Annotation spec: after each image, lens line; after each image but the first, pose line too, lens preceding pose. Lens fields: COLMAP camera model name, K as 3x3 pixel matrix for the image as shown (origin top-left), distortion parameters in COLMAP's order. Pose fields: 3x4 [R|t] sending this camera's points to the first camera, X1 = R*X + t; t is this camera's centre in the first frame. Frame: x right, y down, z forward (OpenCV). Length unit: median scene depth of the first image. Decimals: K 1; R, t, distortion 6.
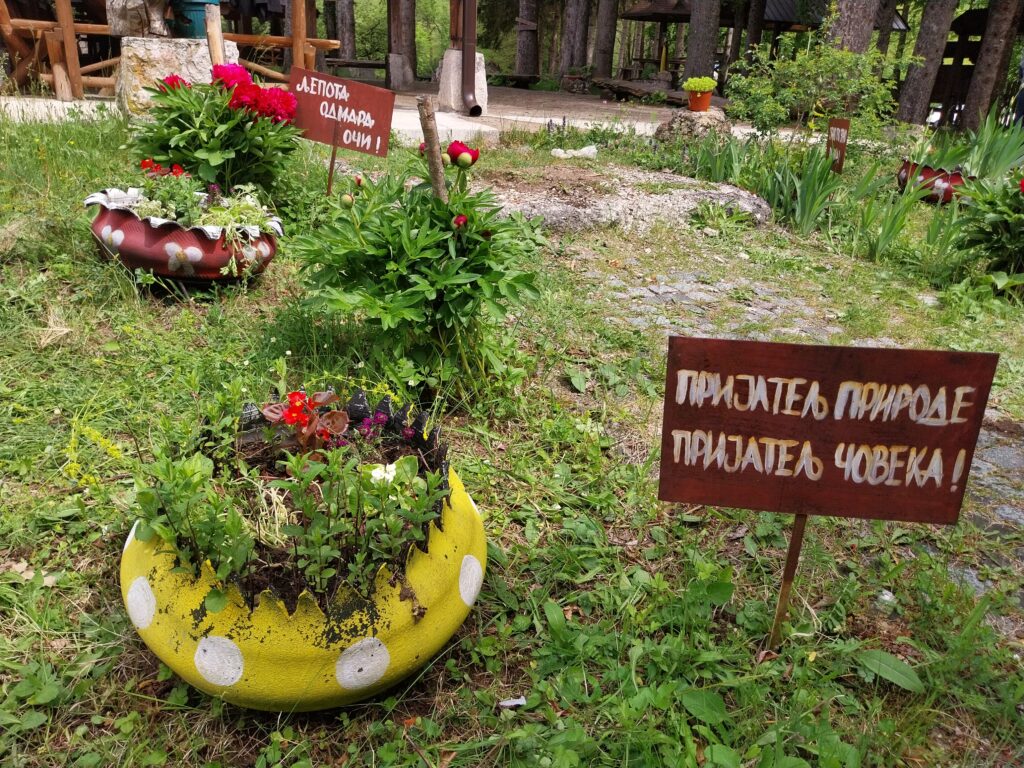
lens RADIAL K [[795.8, 0, 511.4], [0, 795.8, 386.9], [0, 0, 1]] dist [0.002968, 0.000893]
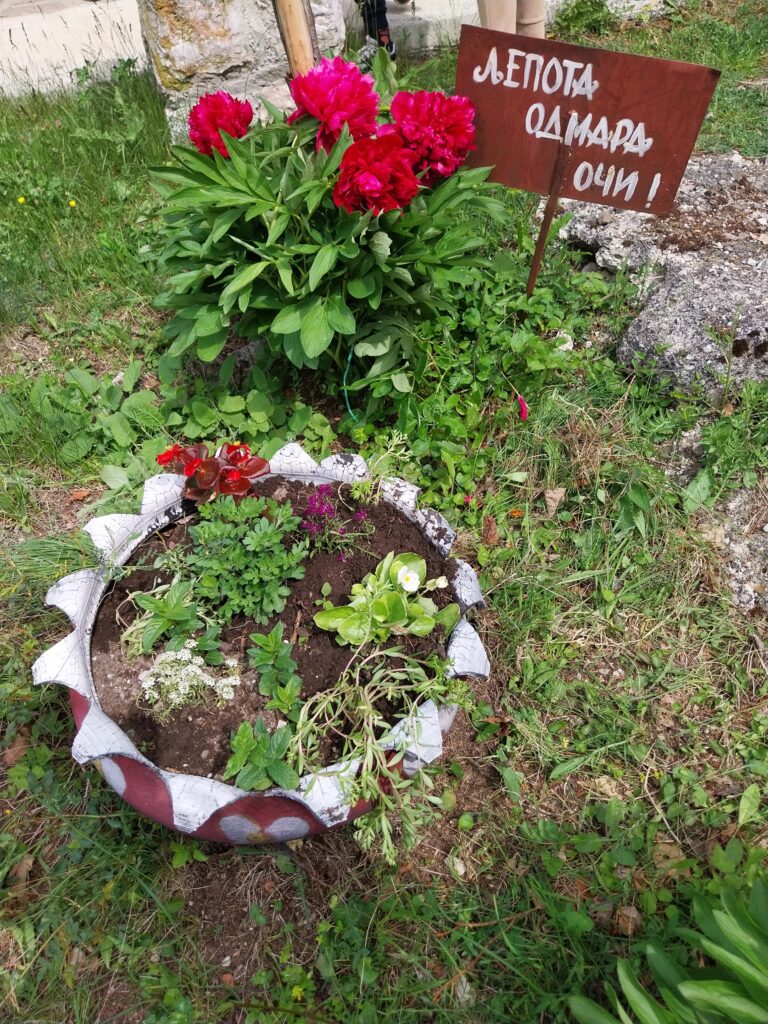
lens RADIAL K [[795.8, 0, 381.7], [0, 795.8, 509.8], [0, 0, 1]] dist [0.002968, 0.000893]
pose [[0.954953, 0.064403, -0.289686, -0.175254], [0.055834, 0.919741, 0.388535, -0.327270], [0.291459, -0.387207, 0.874713, 0.509805]]
